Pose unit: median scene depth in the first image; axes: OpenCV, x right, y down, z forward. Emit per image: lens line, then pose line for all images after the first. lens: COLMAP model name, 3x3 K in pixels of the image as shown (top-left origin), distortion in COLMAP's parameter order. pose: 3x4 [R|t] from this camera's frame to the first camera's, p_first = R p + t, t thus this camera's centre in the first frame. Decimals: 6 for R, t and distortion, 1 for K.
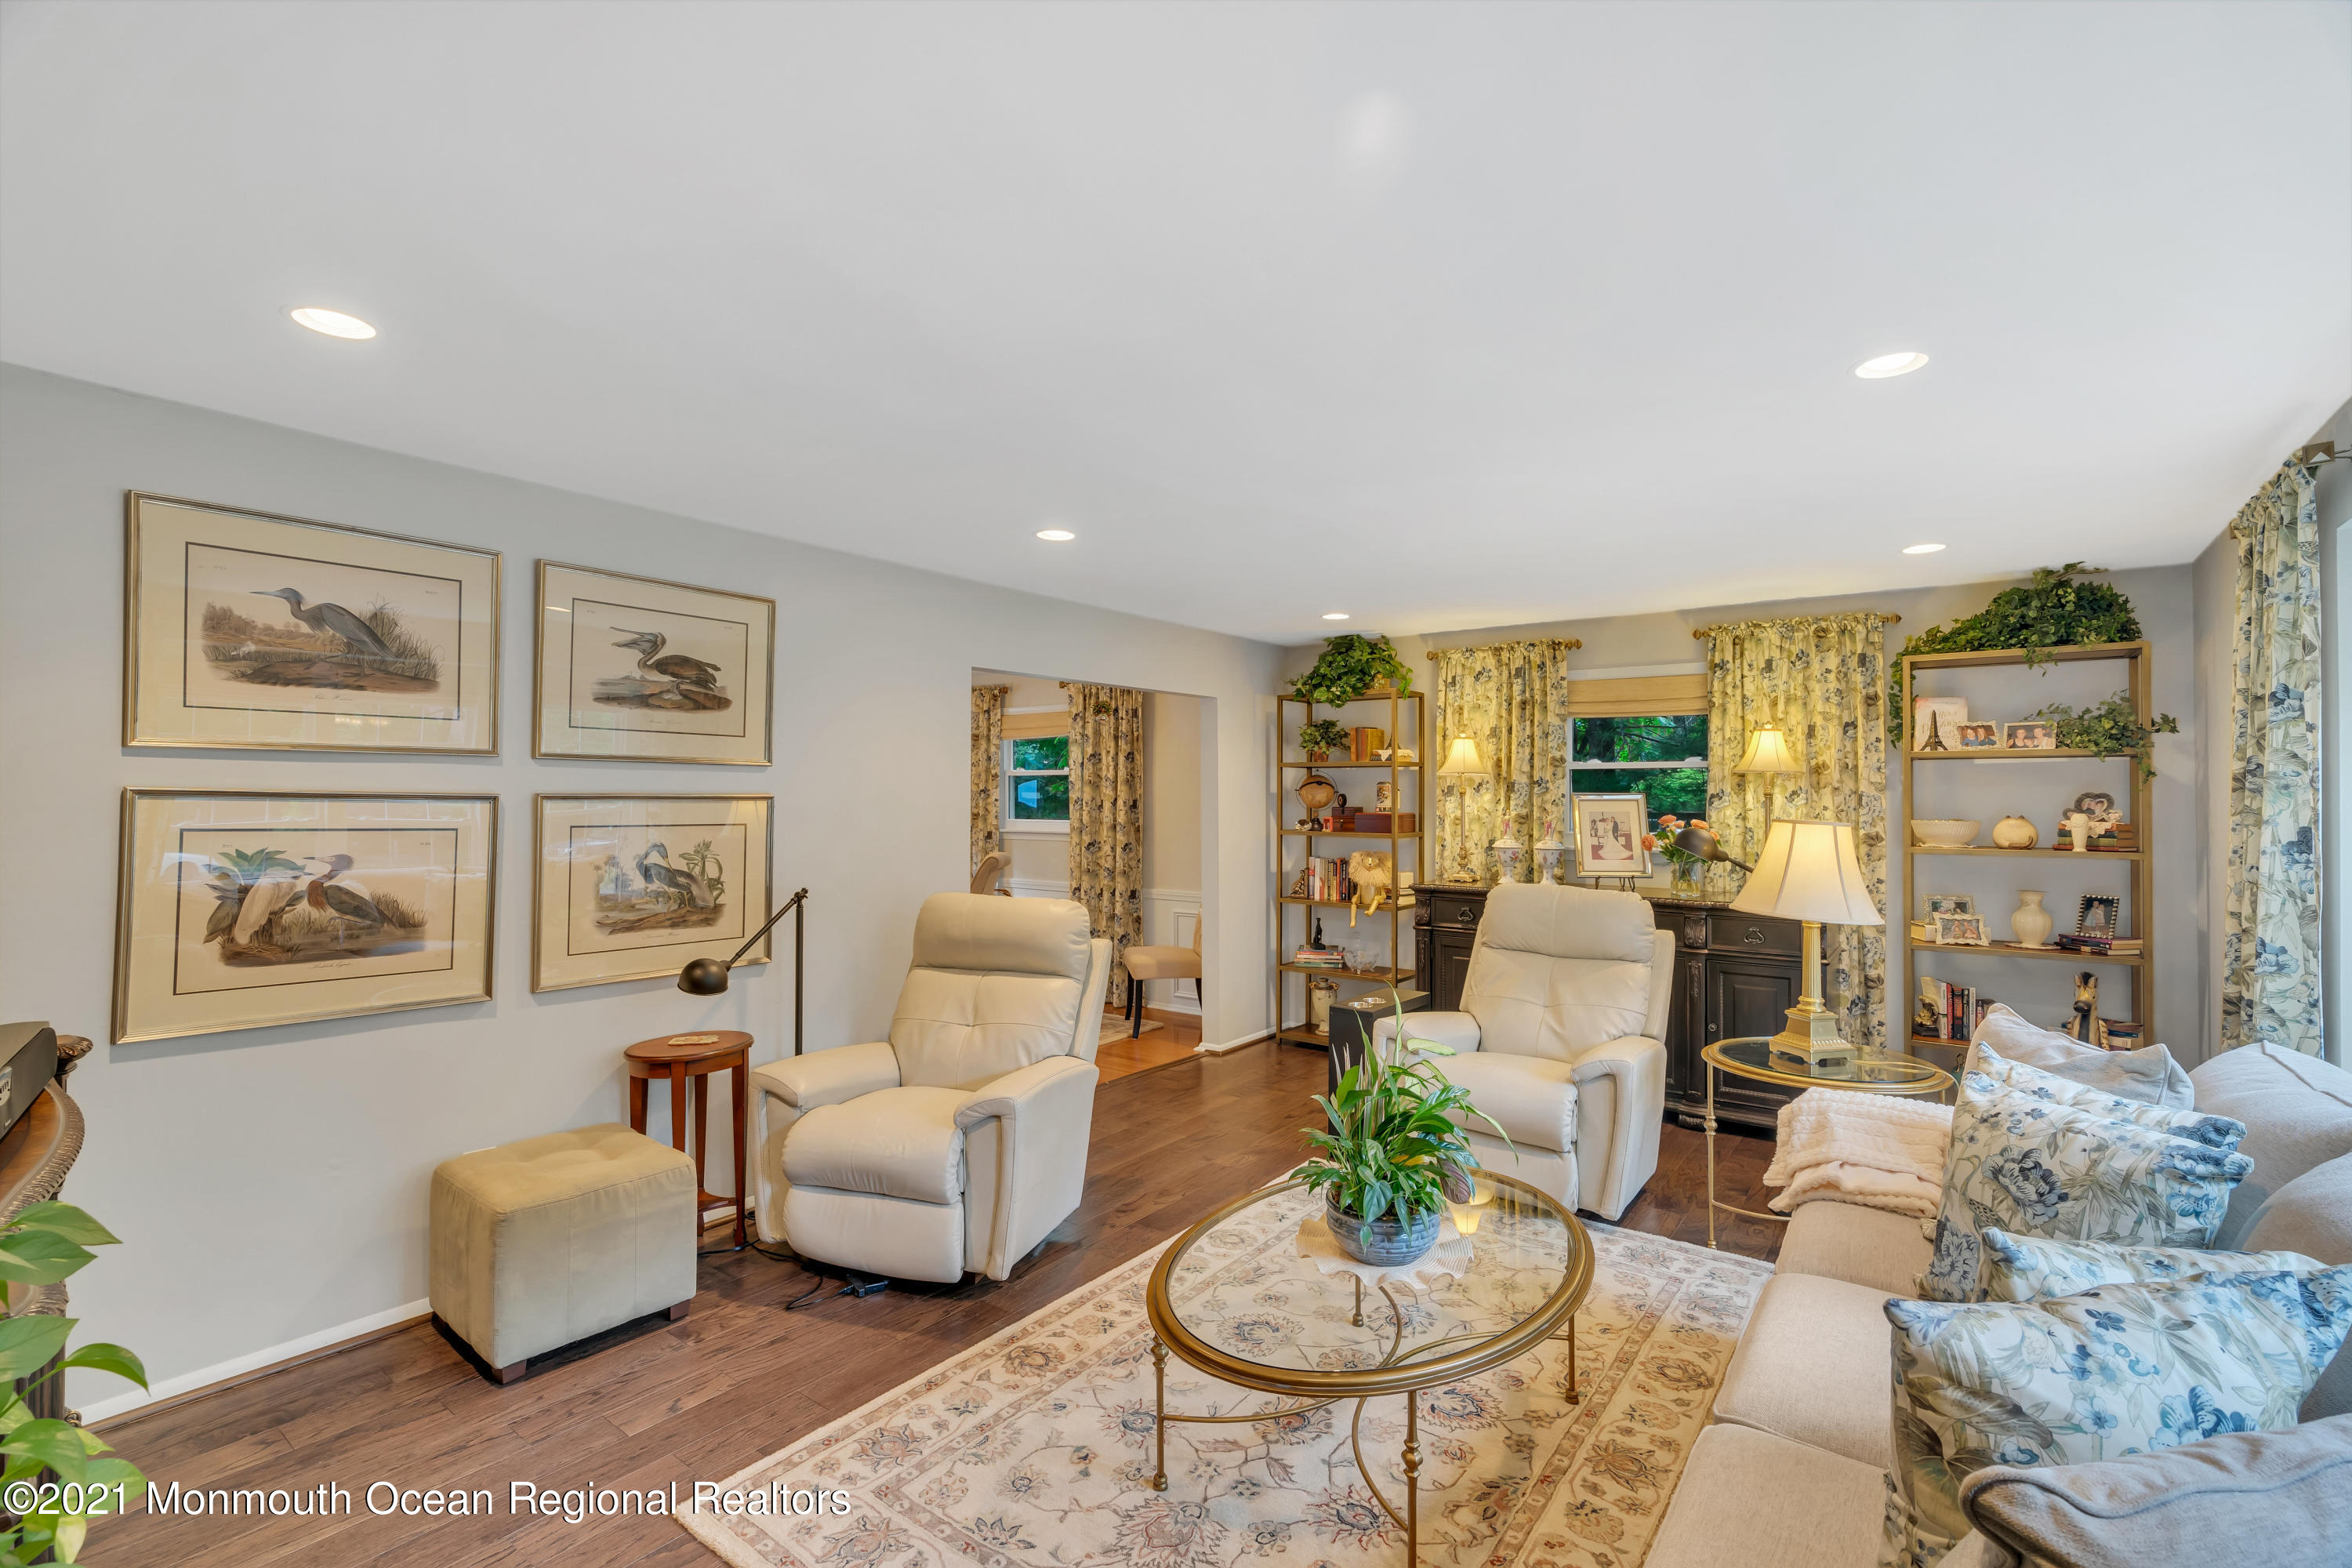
lens RADIAL K [[1056.4, 0, 1184.0], [0, 1056.4, 787.1], [0, 0, 1]] dist [-0.002740, 0.000373]
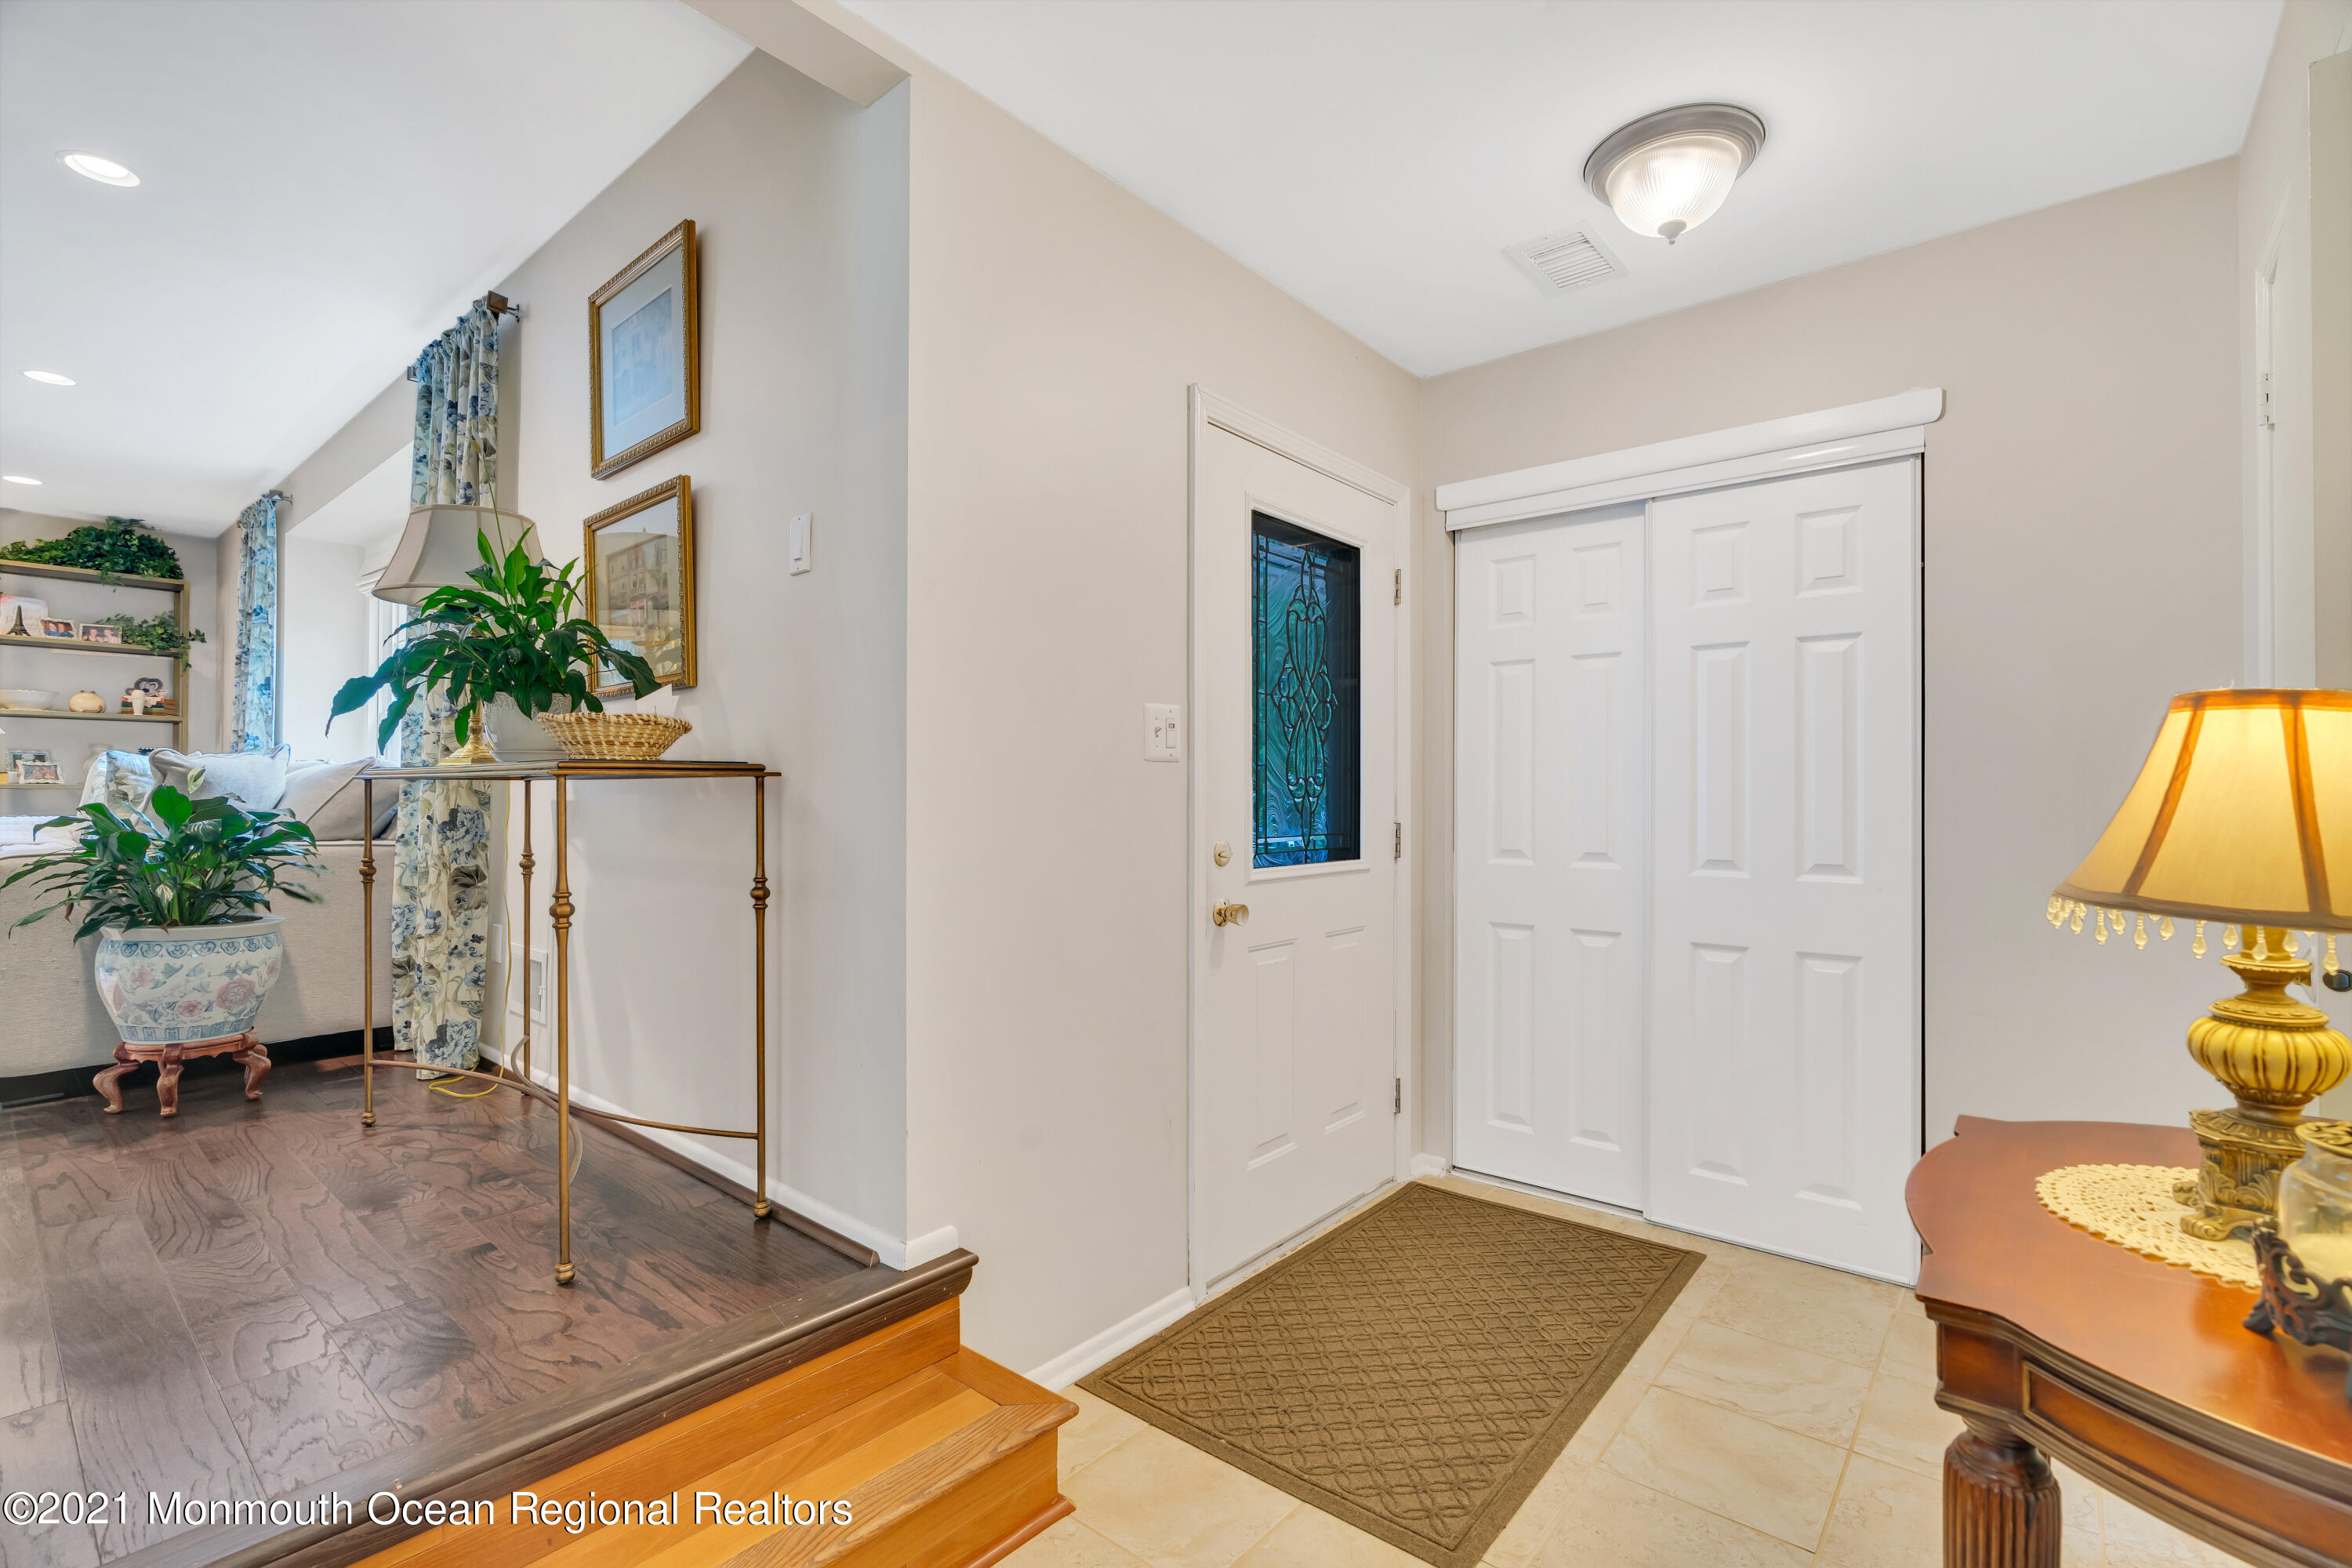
lens RADIAL K [[1056.4, 0, 1184.0], [0, 1056.4, 787.1], [0, 0, 1]] dist [-0.002740, 0.000373]
pose [[0.063950, 0.002945, 0.997949, -0.529504], [-0.015966, 0.999871, -0.001927, 0.141000], [-0.997825, -0.015810, 0.063989, -0.557376]]
